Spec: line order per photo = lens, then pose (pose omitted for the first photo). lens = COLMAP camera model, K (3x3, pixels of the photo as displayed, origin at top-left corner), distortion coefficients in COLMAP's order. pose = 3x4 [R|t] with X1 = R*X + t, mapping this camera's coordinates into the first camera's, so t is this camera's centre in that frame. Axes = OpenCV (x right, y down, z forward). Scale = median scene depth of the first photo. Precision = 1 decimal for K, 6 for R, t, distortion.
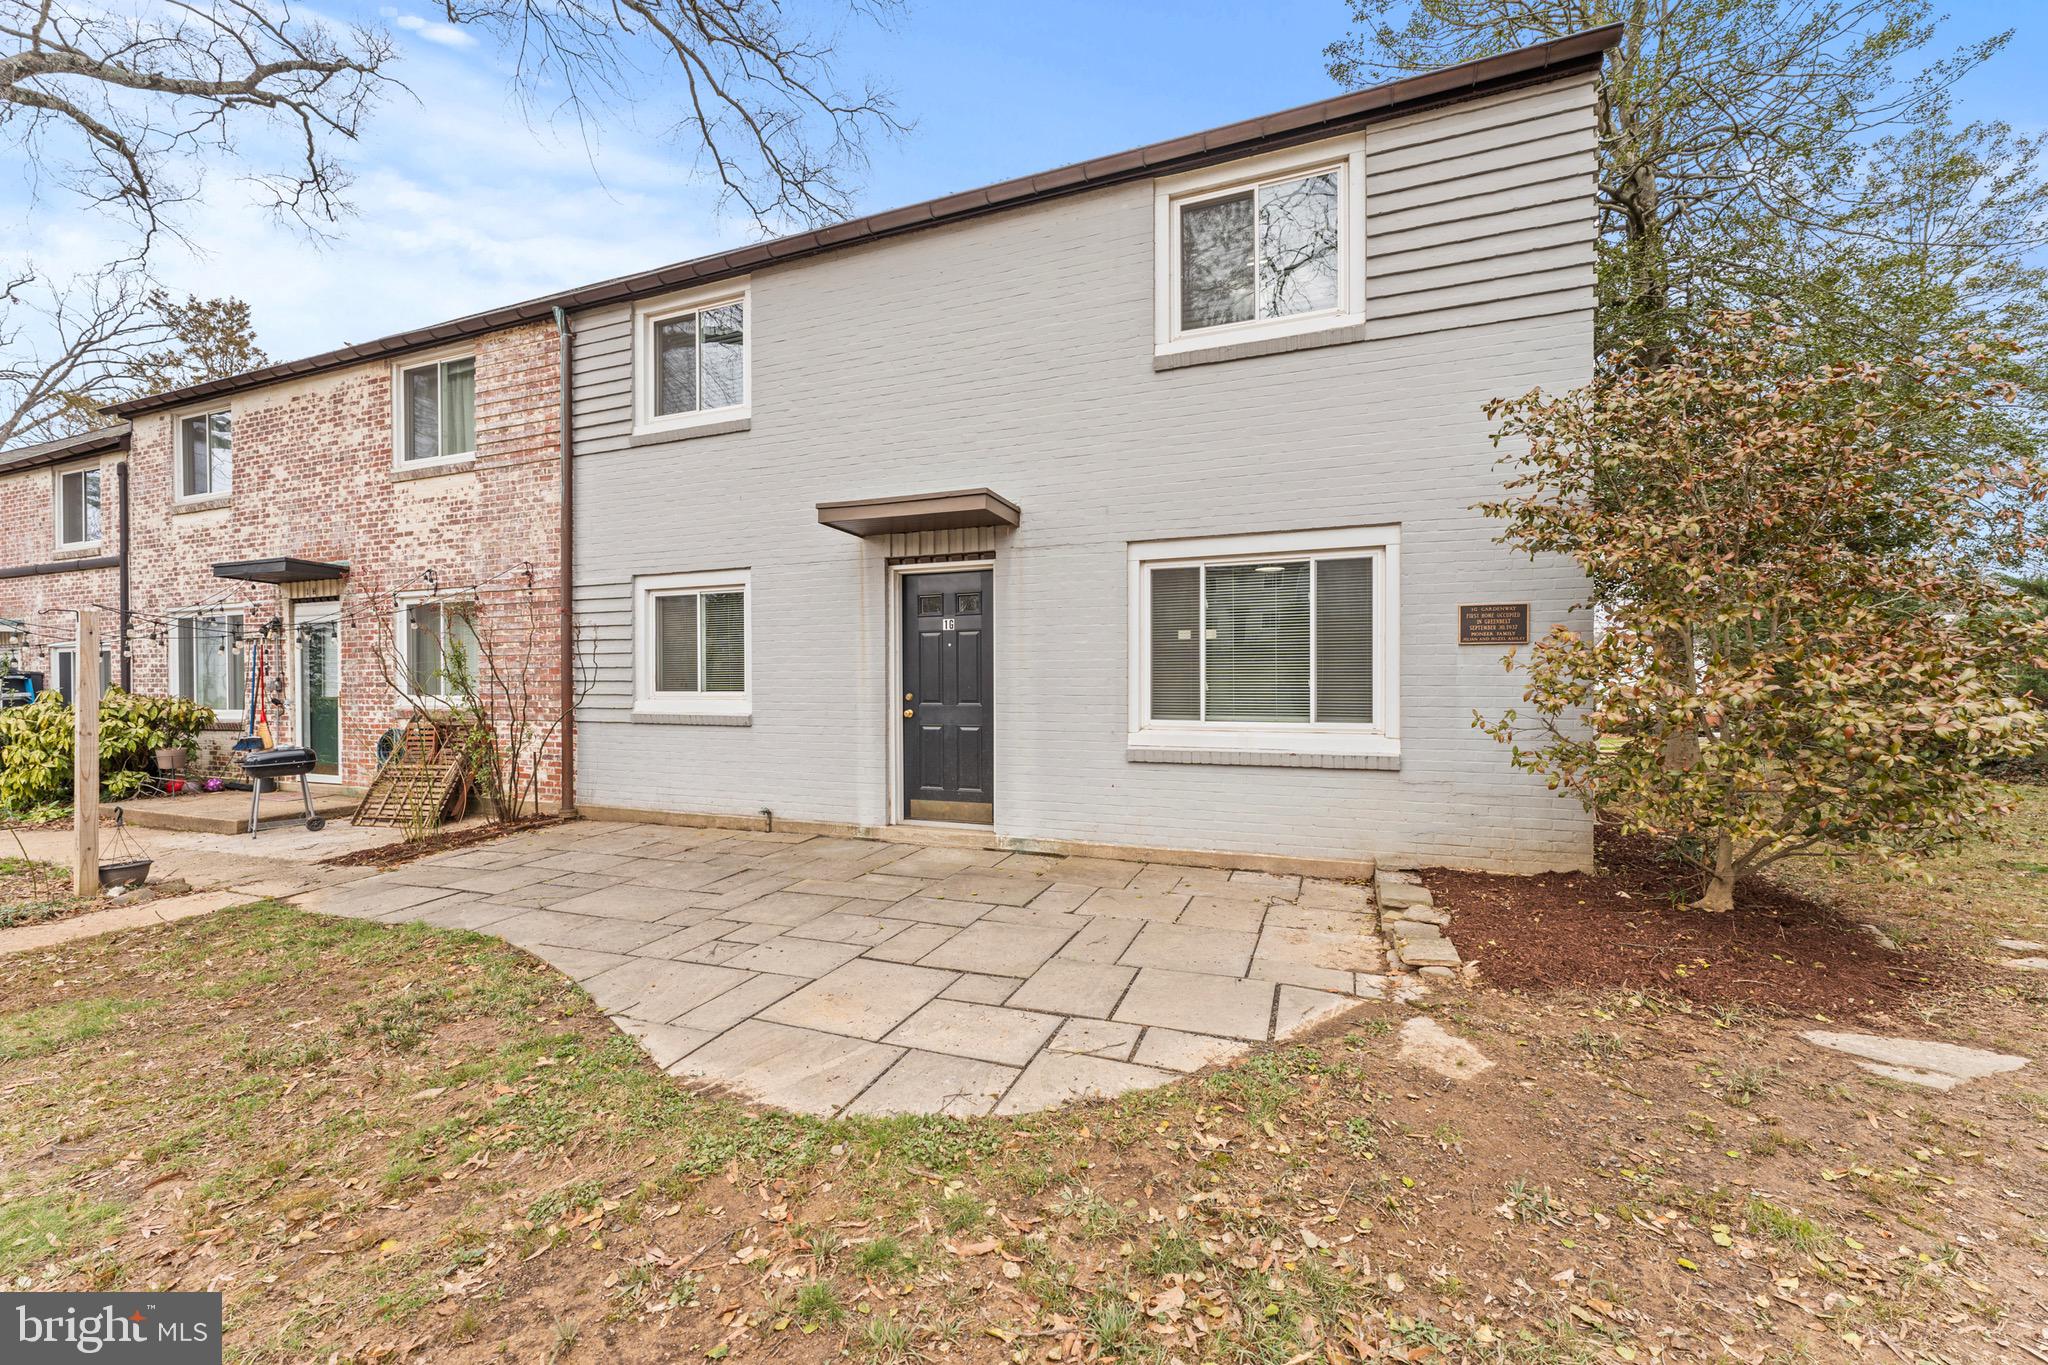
lens RADIAL K [[806.3, 0, 1024.0], [0, 806.3, 682.5], [0, 0, 1]] dist [0.001696, -0.000016]
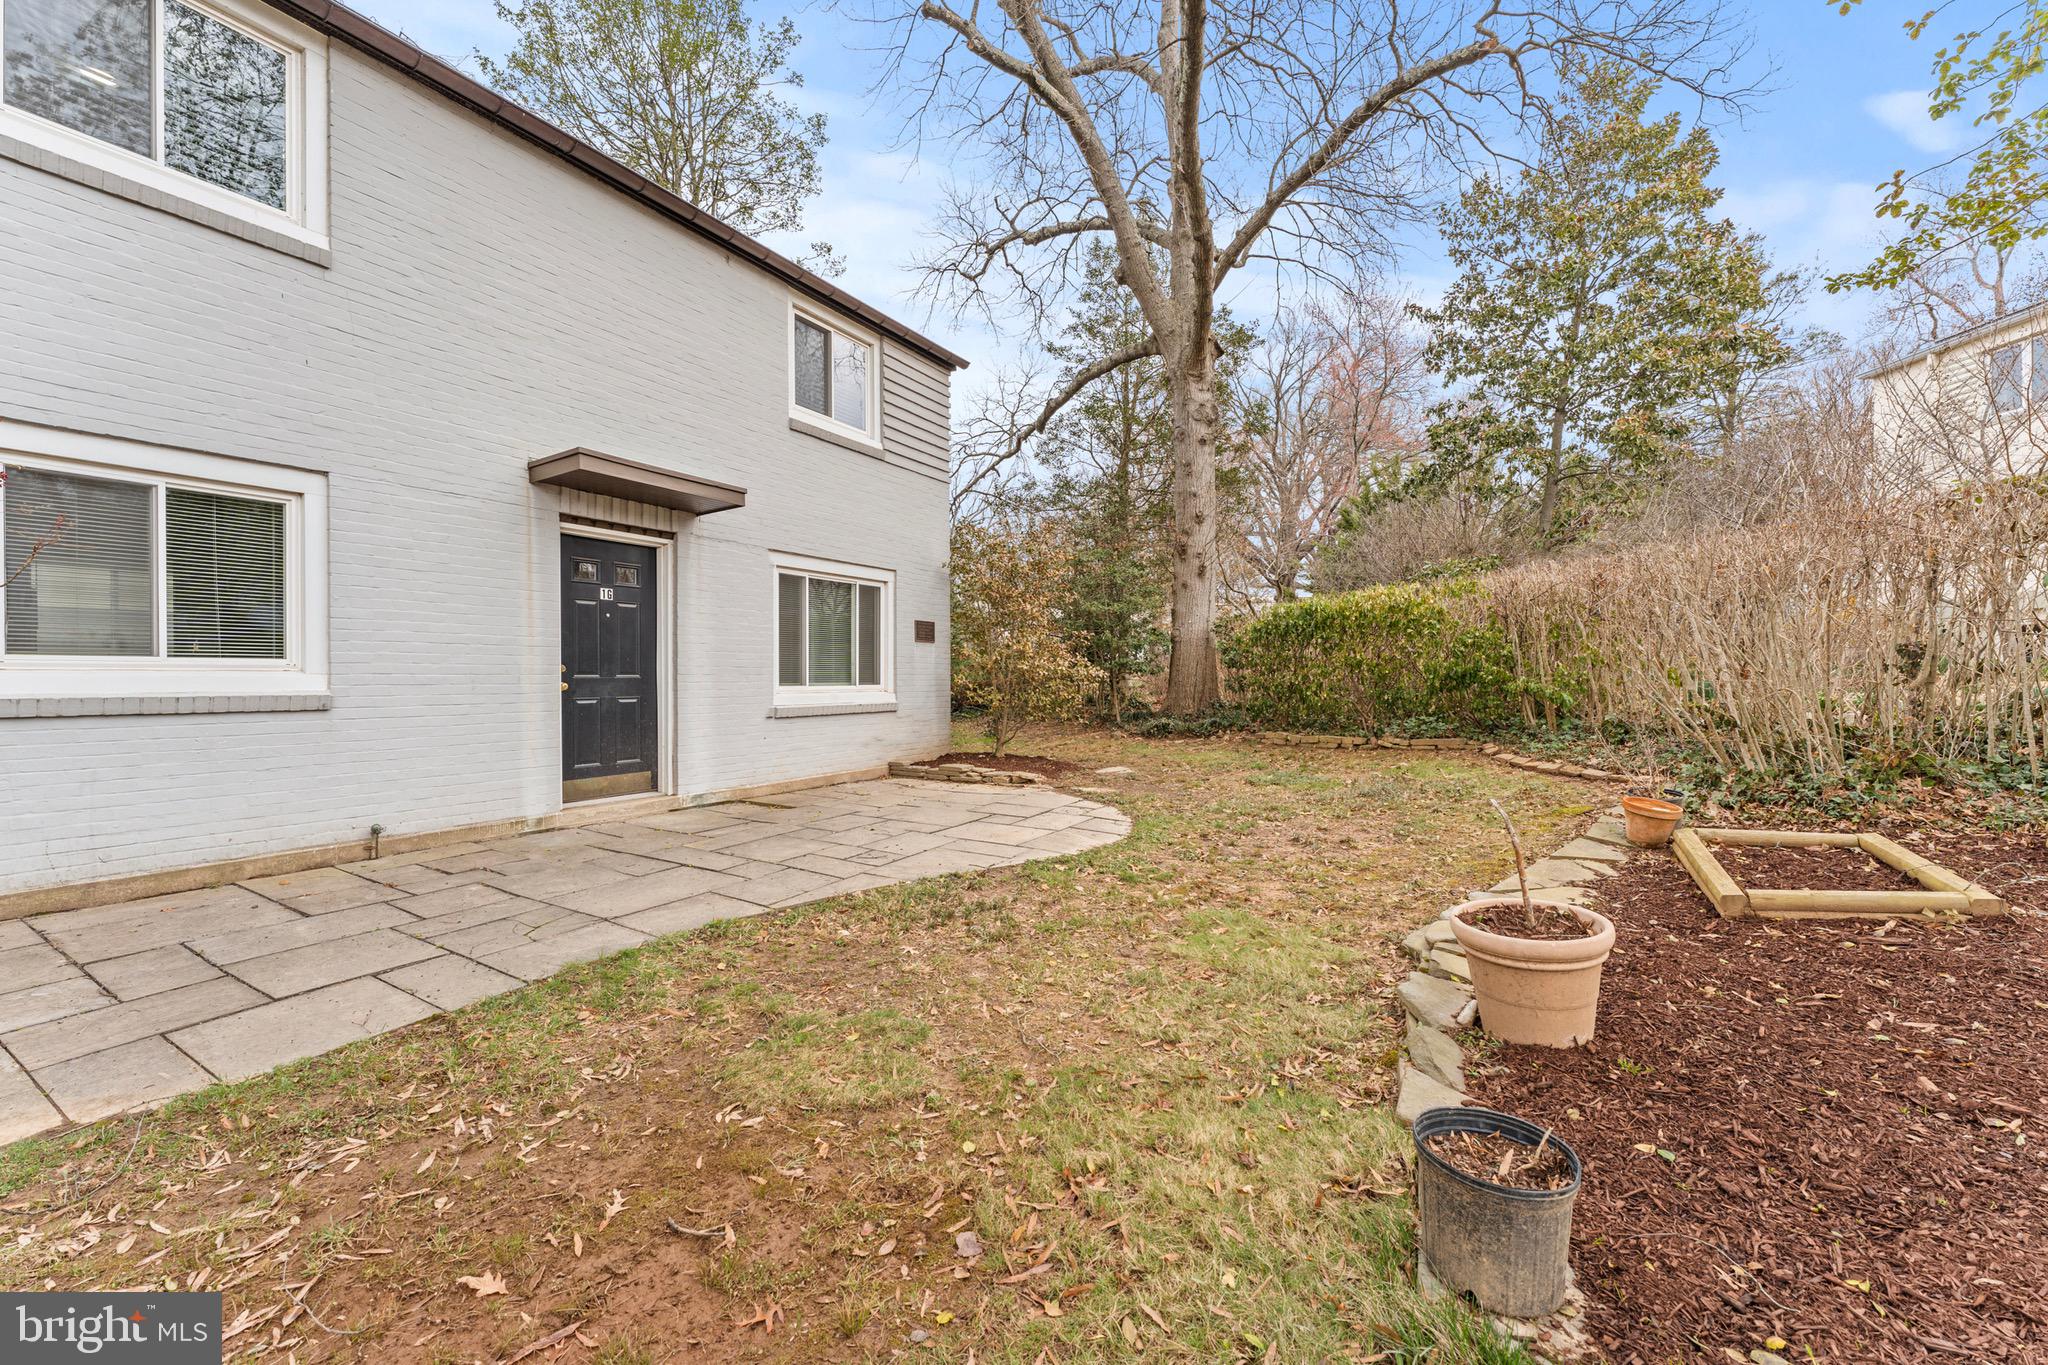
lens RADIAL K [[826.1, 0, 1024.0], [0, 826.1, 682.5], [0, 0, 1]] dist [-0.002019, -0.000228]
pose [[0.153050, -0.001787, 0.988217, -0.917206], [0.008032, 0.999968, 0.000565, 0.034990], [-0.988186, 0.007850, 0.153060, 0.321515]]
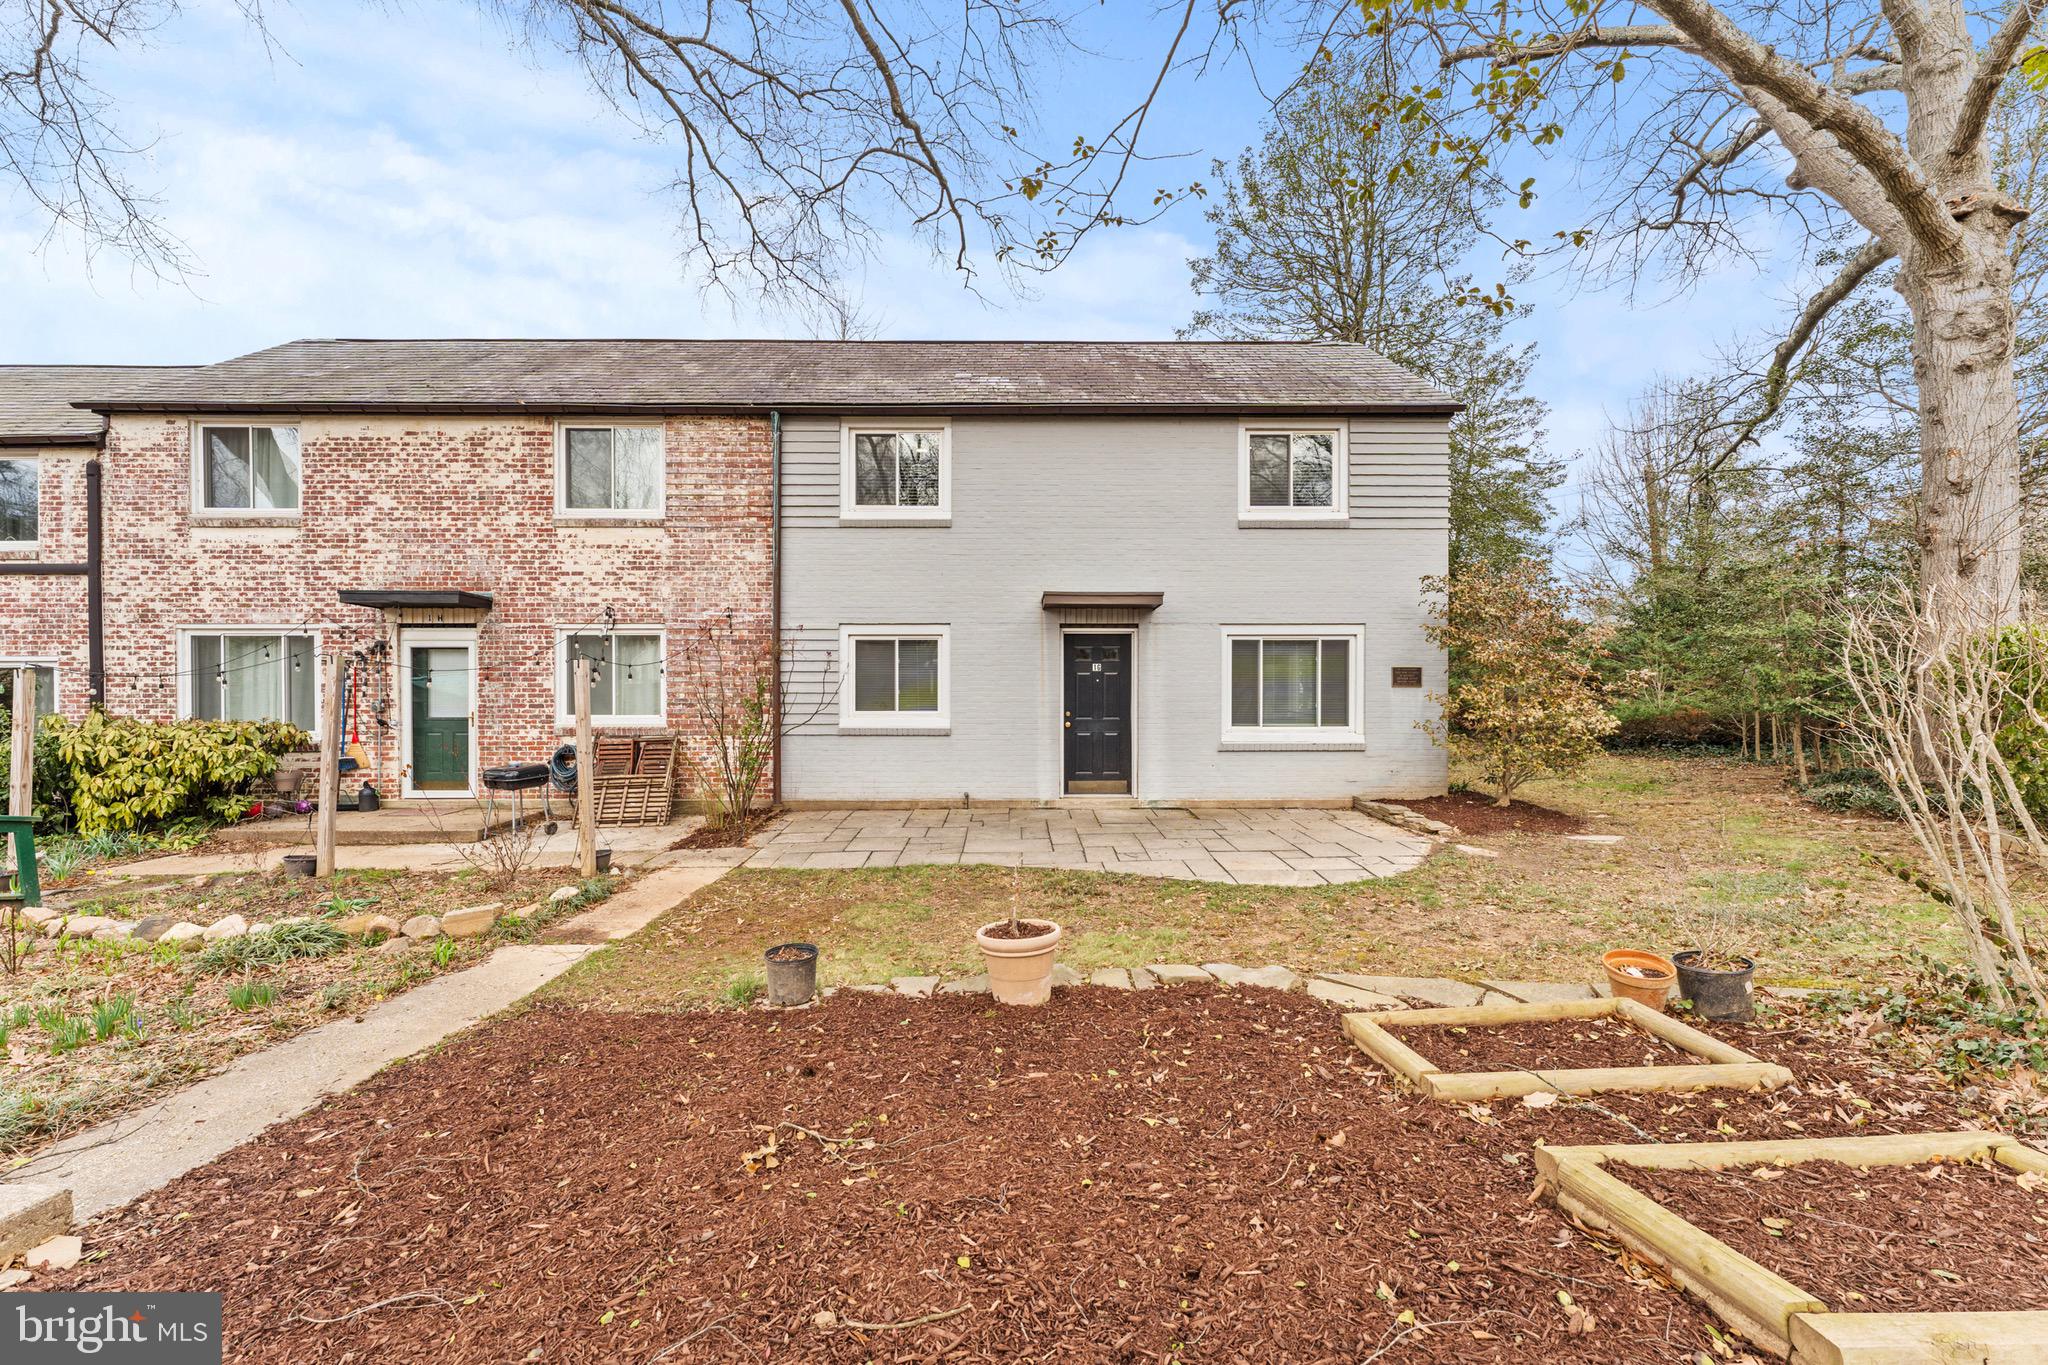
lens RADIAL K [[806.3, 0, 1024.0], [0, 806.3, 682.5], [0, 0, 1]] dist [0.001696, -0.000016]
pose [[0.926314, 0.001821, 0.376748, -0.744331], [-0.001848, 0.999998, -0.000291, -0.038544], [-0.376747, -0.000426, 0.926316, -0.359563]]
